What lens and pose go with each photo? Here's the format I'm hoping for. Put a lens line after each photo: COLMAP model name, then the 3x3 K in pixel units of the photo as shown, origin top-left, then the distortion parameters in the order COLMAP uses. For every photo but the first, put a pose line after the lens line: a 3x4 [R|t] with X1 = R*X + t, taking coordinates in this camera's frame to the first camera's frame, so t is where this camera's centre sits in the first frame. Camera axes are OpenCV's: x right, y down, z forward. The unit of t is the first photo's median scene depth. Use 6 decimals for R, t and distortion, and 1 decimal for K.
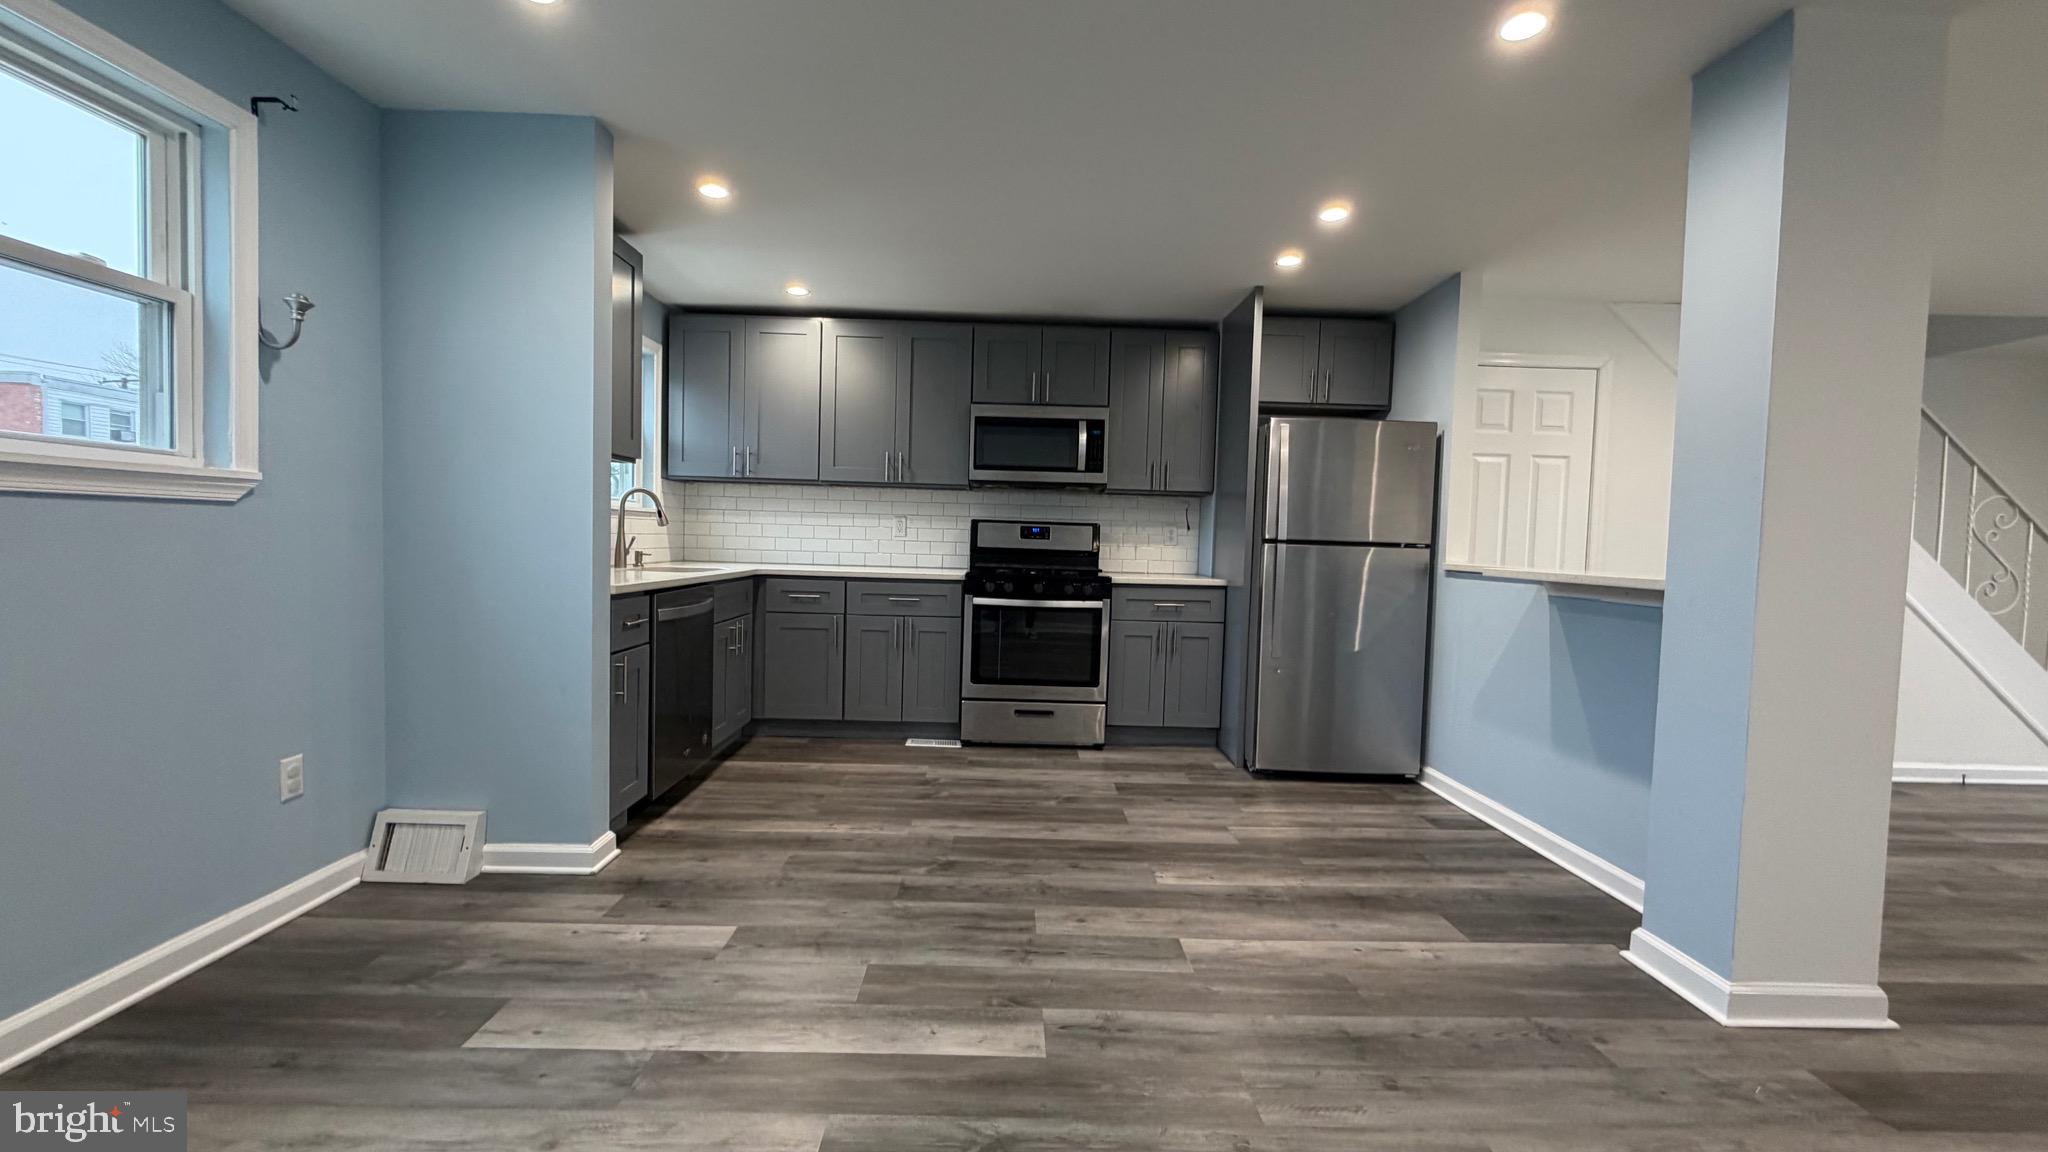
lens RADIAL K [[813.4, 0, 1015.2], [0, 813.4, 579.1], [0, 0, 1]] dist [-0.000152, -0.000106]
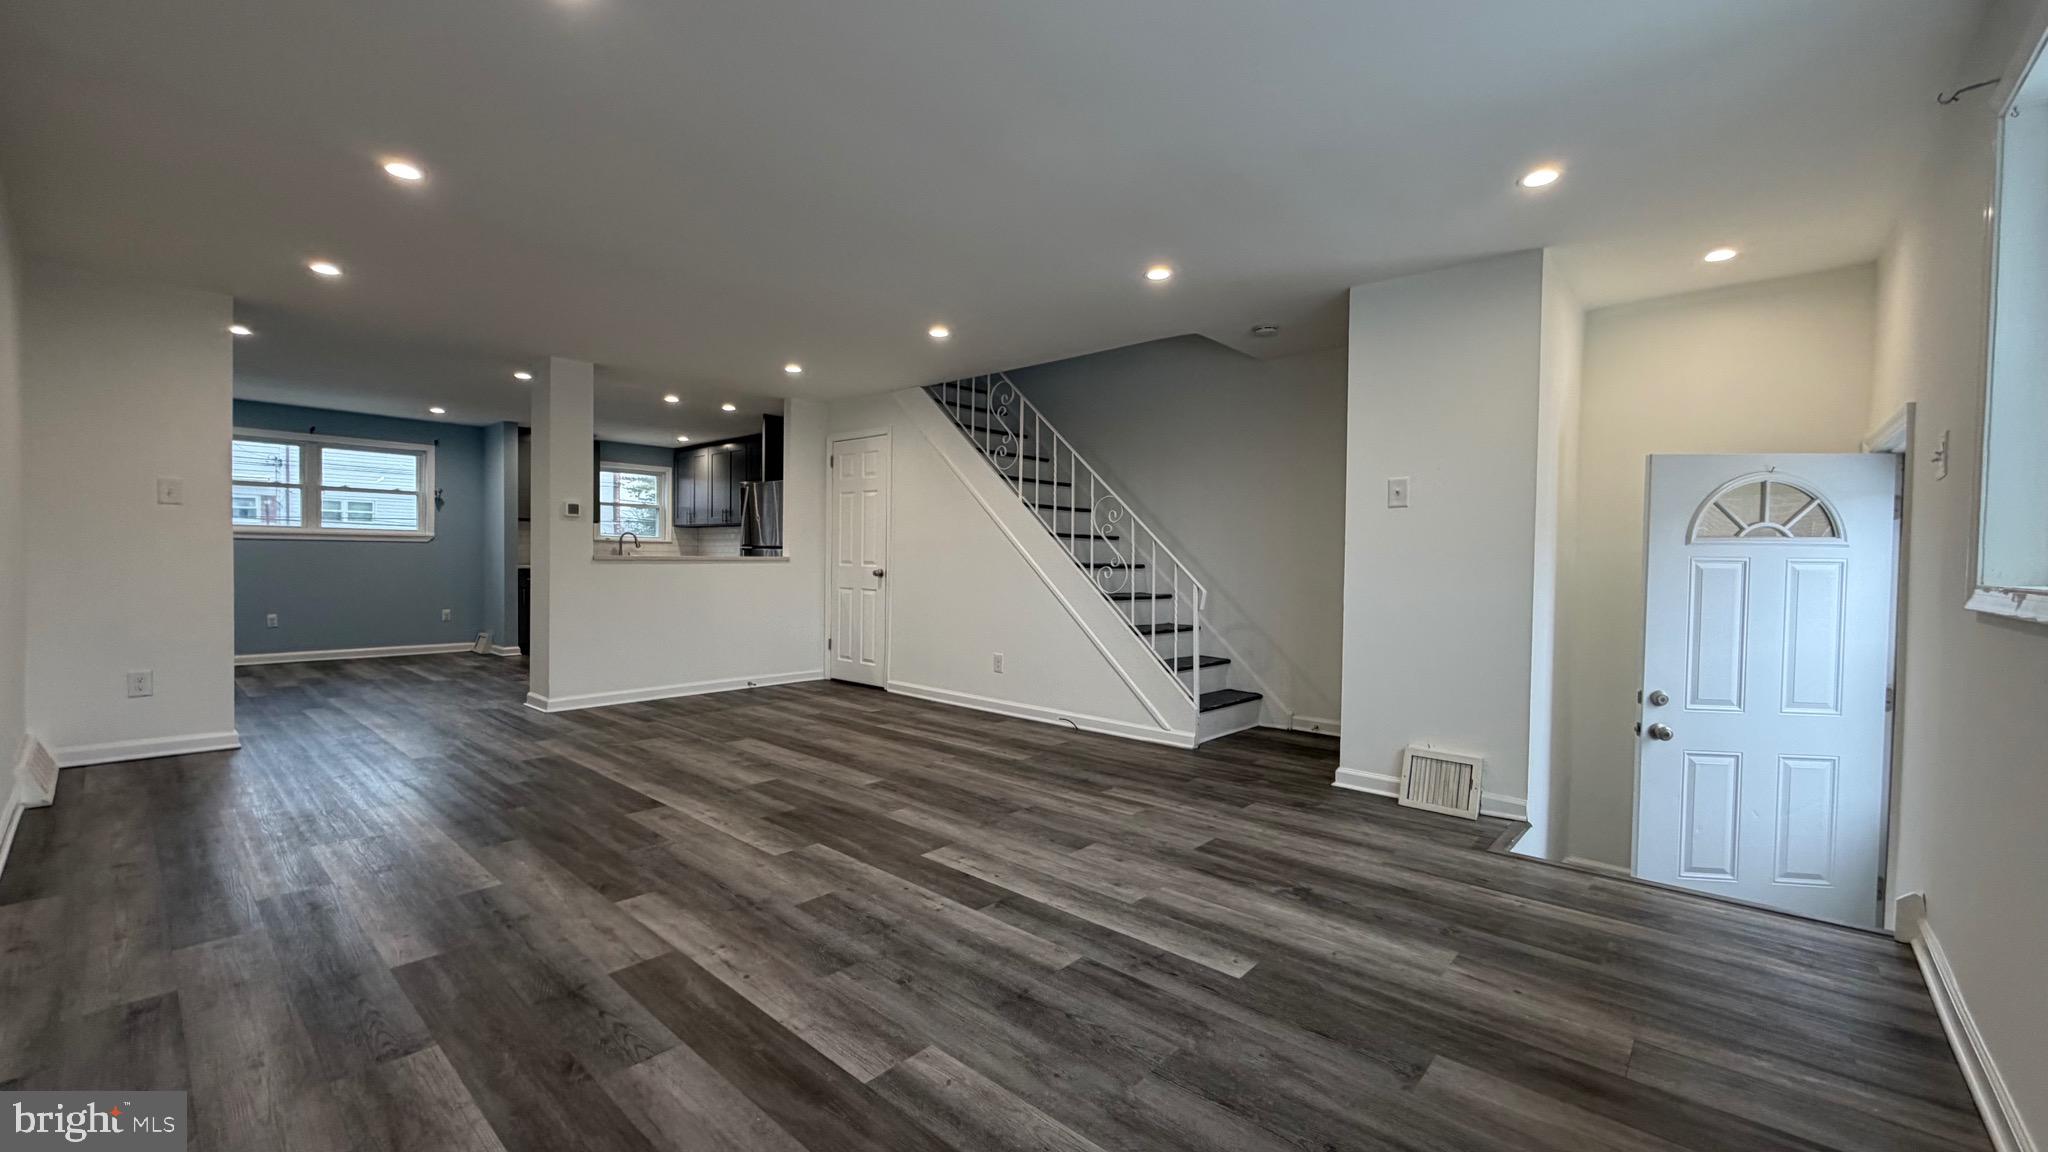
lens RADIAL K [[813.4, 0, 1022.2], [0, 813.4, 572.1], [0, 0, 1]] dist [-0.000152, -0.000106]
pose [[0.736287, -0.007236, -0.676630, 2.323526], [-0.023555, 0.999063, -0.036315, 0.077894], [0.676259, 0.042676, 0.735427, 0.021172]]
